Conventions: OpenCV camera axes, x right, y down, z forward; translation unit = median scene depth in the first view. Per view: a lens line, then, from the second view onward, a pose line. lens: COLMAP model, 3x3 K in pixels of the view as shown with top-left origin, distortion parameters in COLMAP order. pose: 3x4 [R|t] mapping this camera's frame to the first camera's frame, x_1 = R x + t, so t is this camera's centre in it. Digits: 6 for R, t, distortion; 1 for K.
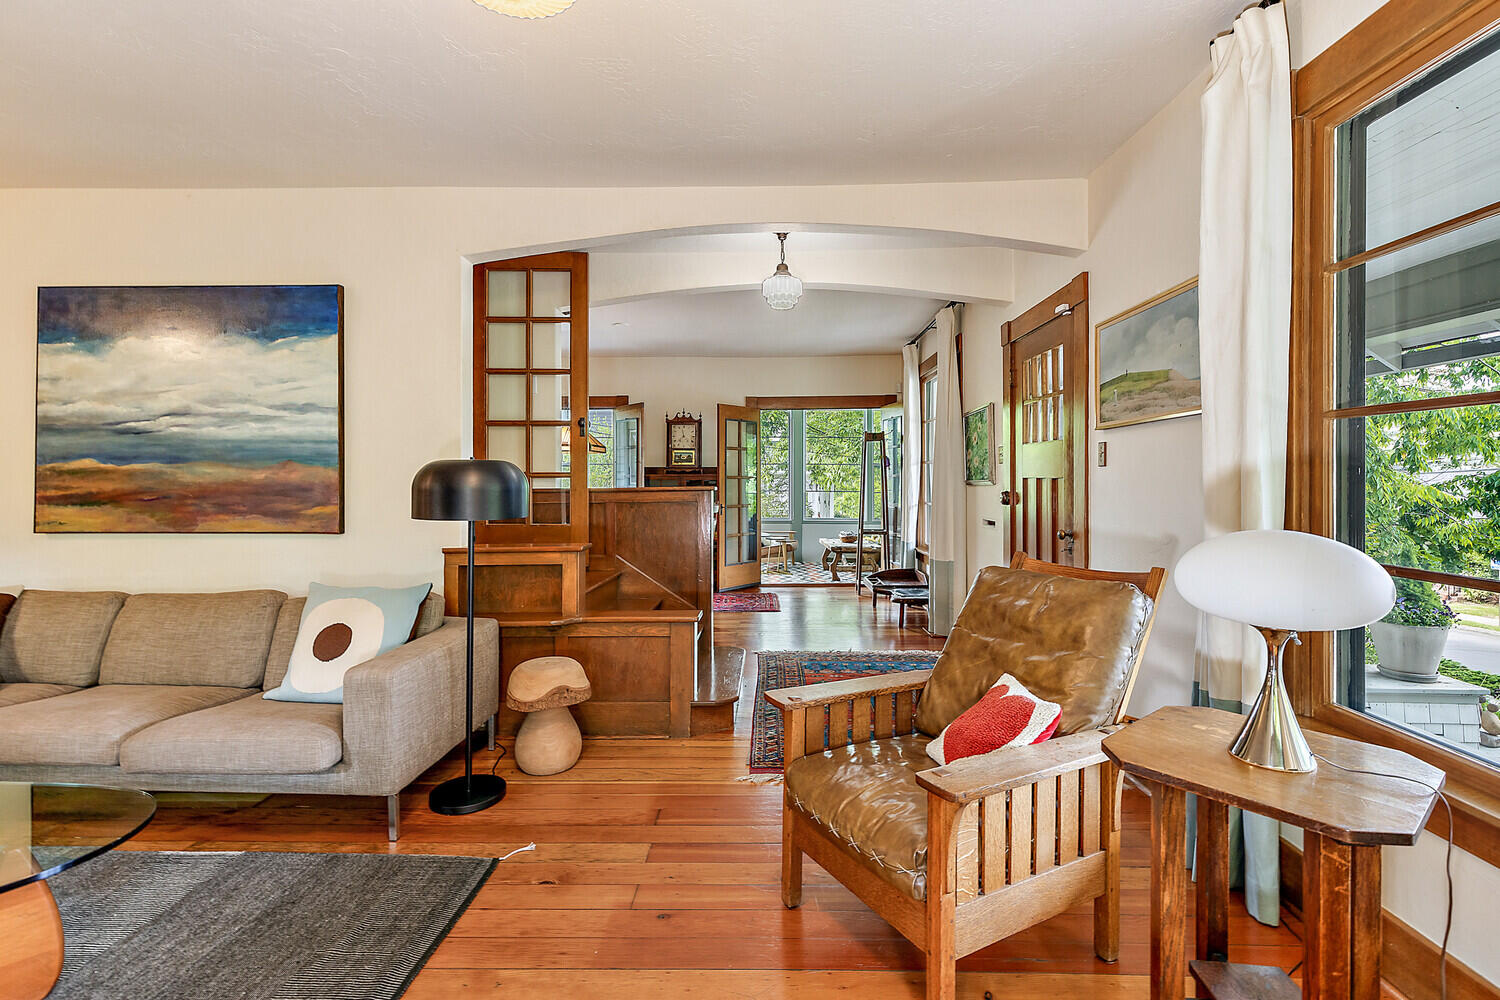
lens RADIAL K [[708.5, 0, 752.1], [0, 708.5, 483.3], [0, 0, 1]] dist [-0.002127, -0.000406]
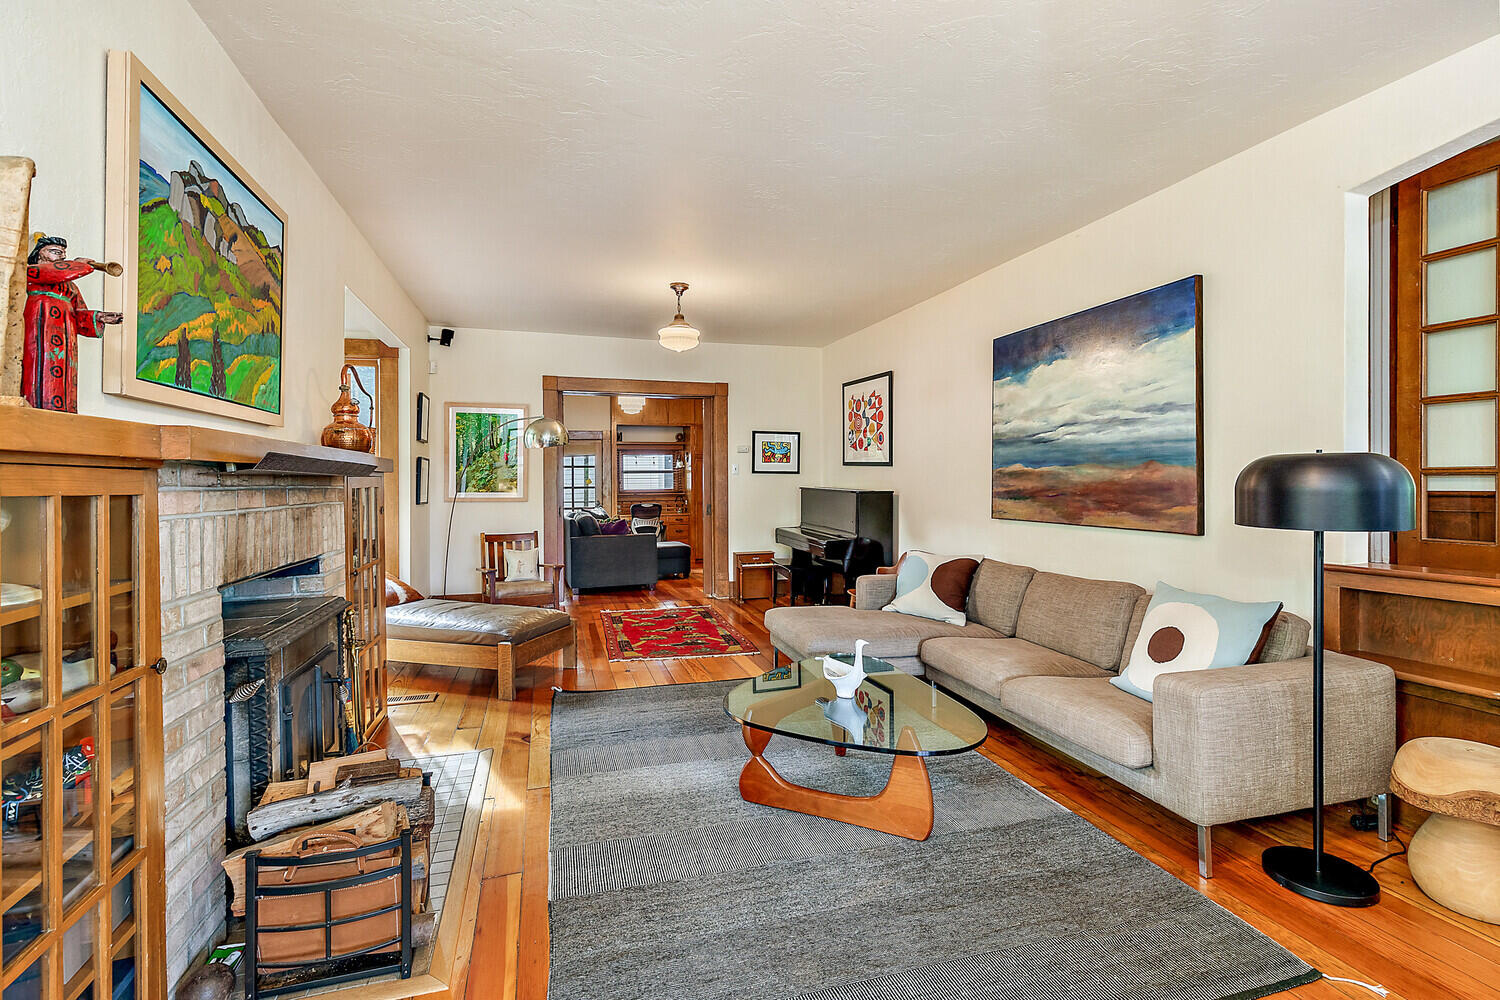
lens RADIAL K [[689.2, 0, 746.9], [0, 689.2, 488.4], [0, 0, 1]] dist [0.000256, 0.000235]
pose [[0.285768, 0.009504, -0.958252, 0.140346], [-0.000576, 0.999952, 0.009746, -0.001106], [0.958299, -0.002233, 0.285760, 0.155248]]
